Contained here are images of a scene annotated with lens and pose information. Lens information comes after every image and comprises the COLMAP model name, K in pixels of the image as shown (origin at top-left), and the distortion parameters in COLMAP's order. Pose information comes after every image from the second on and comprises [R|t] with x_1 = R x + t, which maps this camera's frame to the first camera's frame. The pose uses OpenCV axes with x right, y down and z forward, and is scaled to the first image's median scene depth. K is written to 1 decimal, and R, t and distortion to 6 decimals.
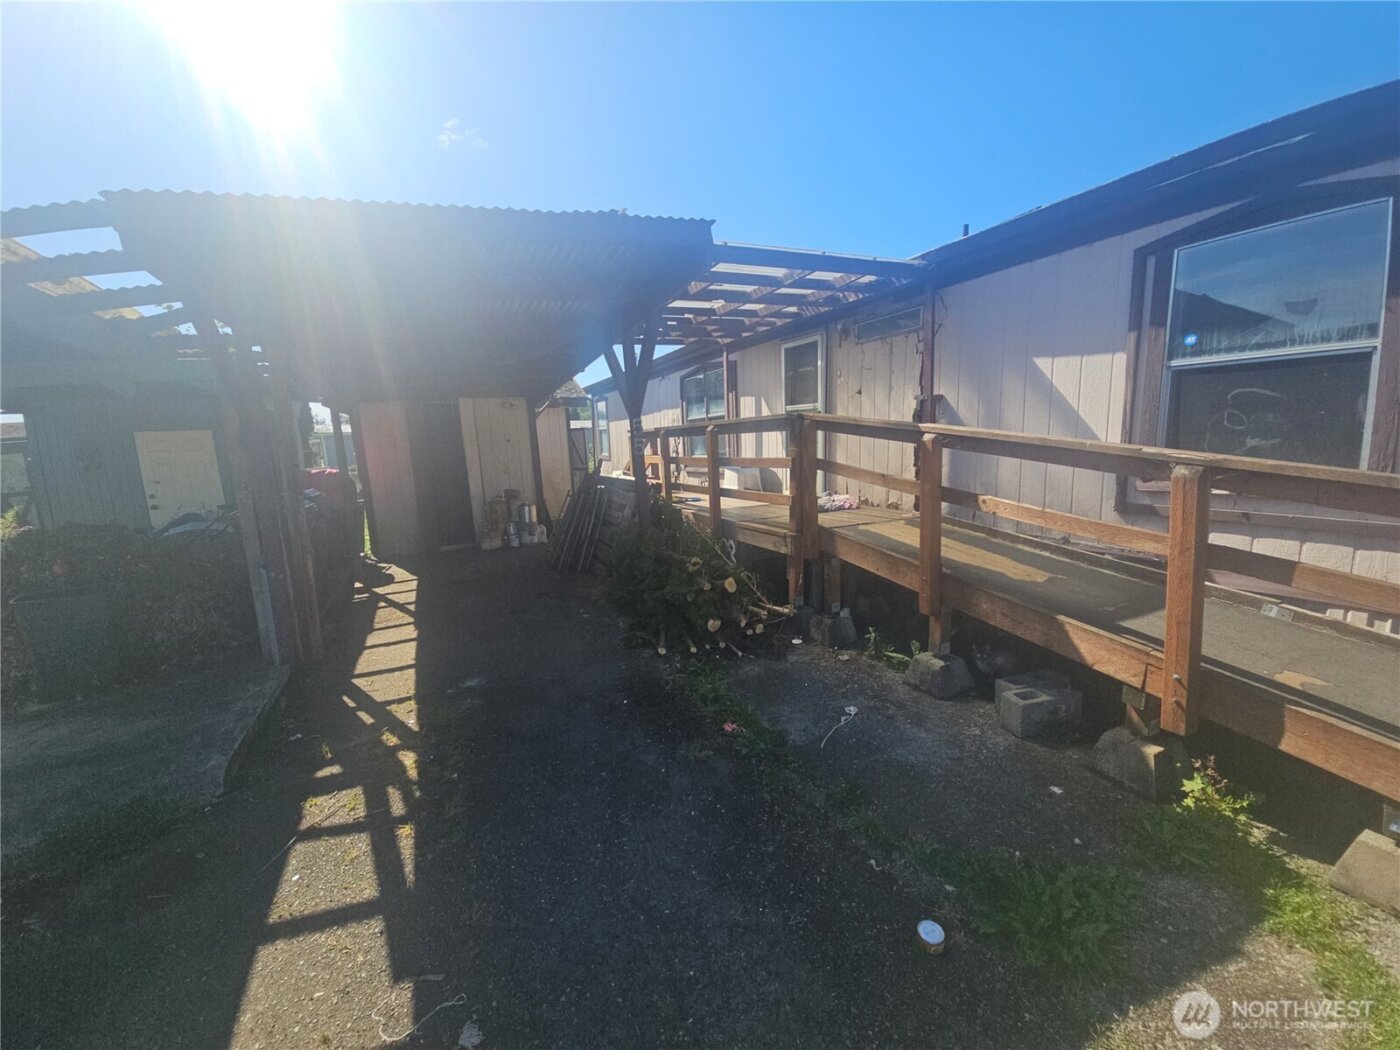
lens RADIAL K [[572.4, 0, 700.0], [0, 572.4, 525.0], [0, 0, 1]] dist [-0.000542, -0.000083]
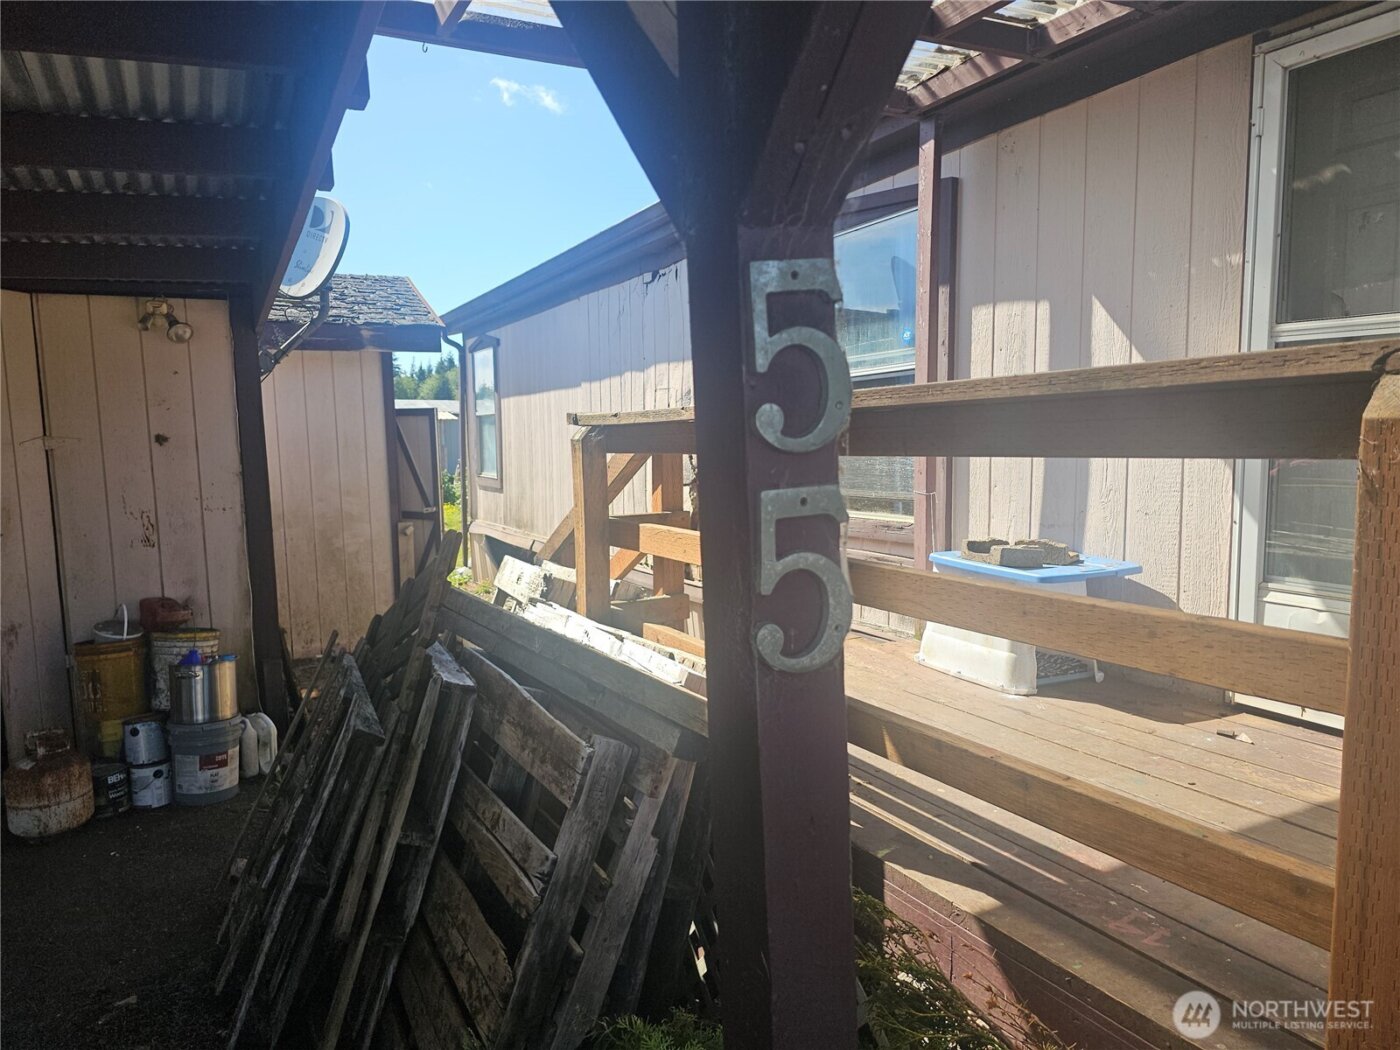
lens RADIAL K [[919.0, 0, 700.0], [0, 919.0, 525.0], [0, 0, 1]] dist [0.004112, 0.001084]
pose [[0.998323, 0.018222, 0.054954, -0.077420], [-0.015017, 0.998194, -0.058168, -0.080143], [-0.055915, 0.057245, 0.996793, 0.517687]]
